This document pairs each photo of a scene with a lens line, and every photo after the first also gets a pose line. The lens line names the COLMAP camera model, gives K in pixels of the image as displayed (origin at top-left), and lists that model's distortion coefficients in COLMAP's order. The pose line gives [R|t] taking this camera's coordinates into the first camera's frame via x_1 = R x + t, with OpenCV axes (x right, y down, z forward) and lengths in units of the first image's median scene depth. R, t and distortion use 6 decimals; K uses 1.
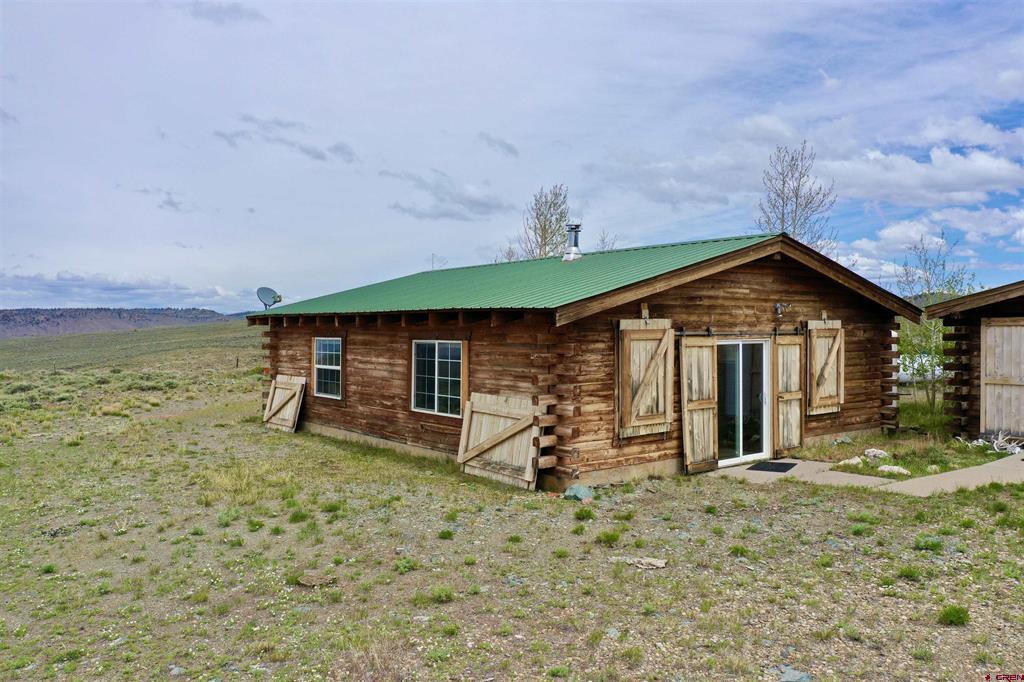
lens RADIAL K [[792.4, 0, 500.8], [0, 792.4, 305.0], [0, 0, 1]] dist [0.002016, -0.000877]
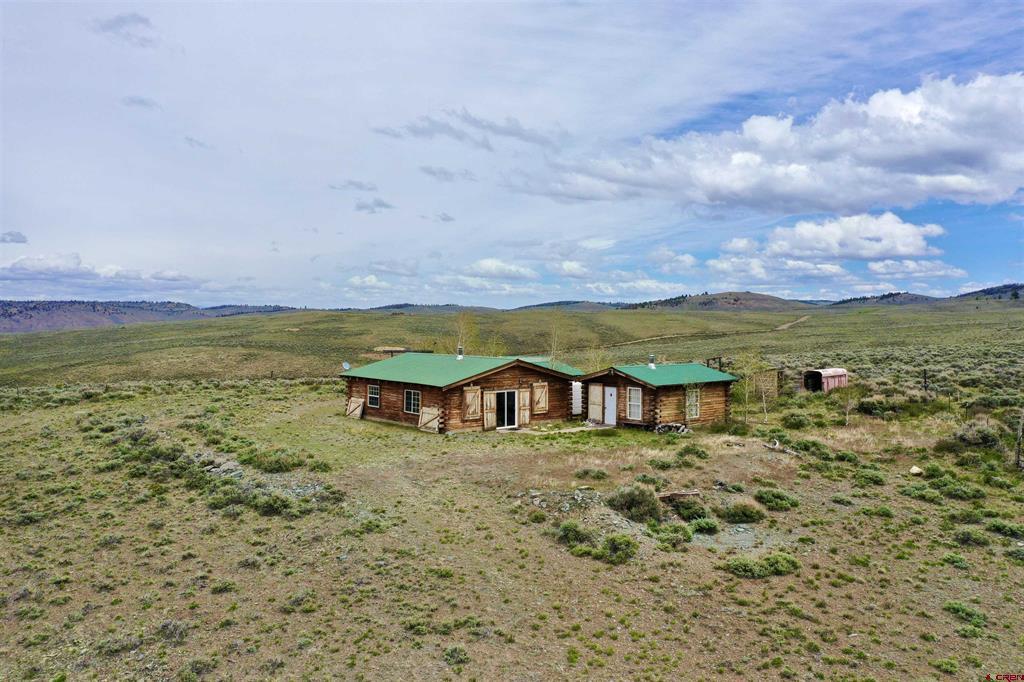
lens RADIAL K [[792.4, 0, 500.8], [0, 792.4, 305.0], [0, 0, 1]] dist [0.002016, -0.000877]
pose [[0.999533, 0.007624, 0.029594, 0.166604], [-0.007823, 0.999948, 0.006584, -0.300494], [-0.029543, -0.006812, 0.999540, -2.055801]]
